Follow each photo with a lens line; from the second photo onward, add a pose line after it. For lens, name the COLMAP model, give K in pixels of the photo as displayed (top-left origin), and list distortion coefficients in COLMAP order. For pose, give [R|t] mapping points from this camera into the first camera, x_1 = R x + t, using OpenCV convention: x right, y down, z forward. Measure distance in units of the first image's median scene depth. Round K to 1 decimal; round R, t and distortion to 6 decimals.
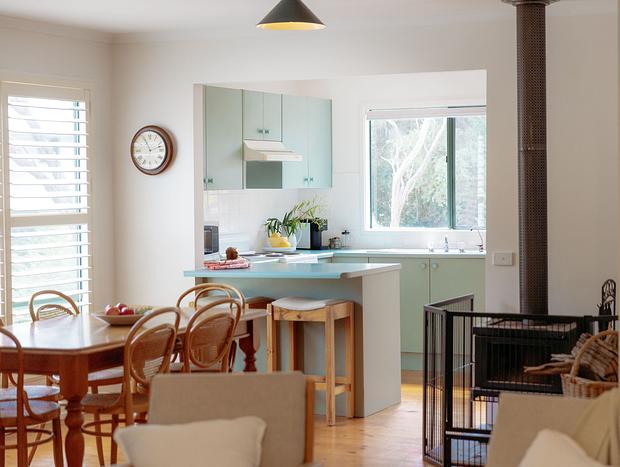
lens RADIAL K [[1336.7, 0, 310.0], [0, 1336.7, 233.5], [0, 0, 1]] dist [0.007550, -0.375909]
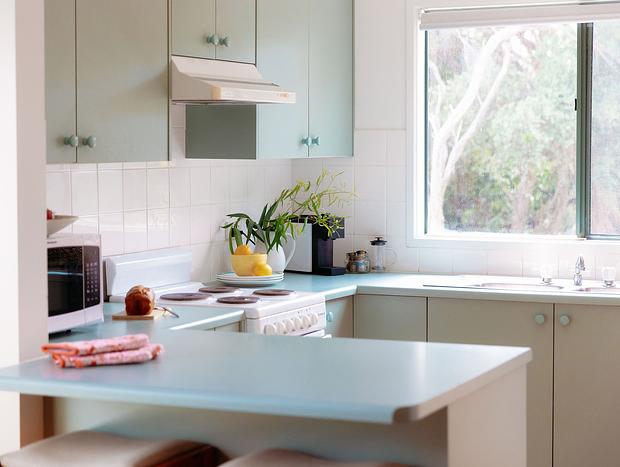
lens RADIAL K [[1336.7, 0, 310.0], [0, 1336.7, 233.5], [0, 0, 1]] dist [0.007550, -0.375909]
pose [[0.999966, 0.007132, -0.004240, 0.001828], [-0.007014, 0.999606, 0.027191, -0.019935], [0.004432, -0.027160, 0.999621, 0.511844]]
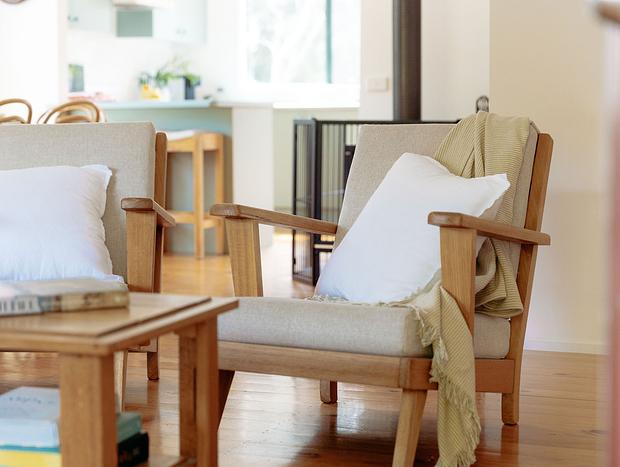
lens RADIAL K [[1336.7, 0, 310.0], [0, 1336.7, 233.5], [0, 0, 1]] dist [0.007550, -0.375909]
pose [[0.996490, 0.000300, 0.083706, 0.011411], [-0.004492, 0.998744, 0.049906, 0.059956], [-0.083586, -0.050107, 0.995240, 0.026037]]
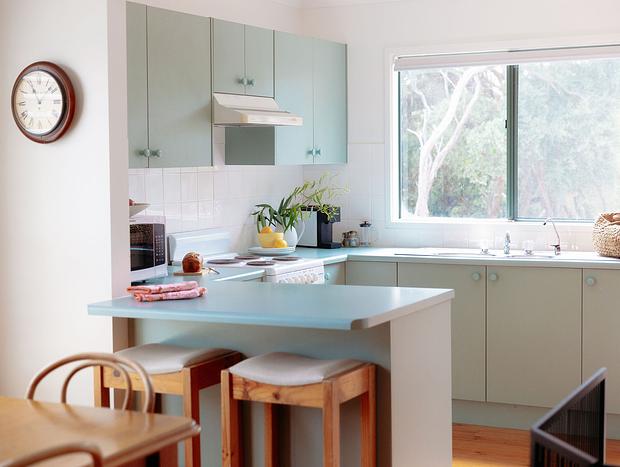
lens RADIAL K [[1095.5, 0, 310.0], [0, 1095.5, 233.5], [0, 0, 1]] dist [-0.018302, -0.034472]
pose [[0.999584, 0.000931, -0.028819, 0.014860], [-0.000057, 0.999540, 0.030315, -0.015320], [0.028834, -0.030301, 0.999125, 0.432794]]
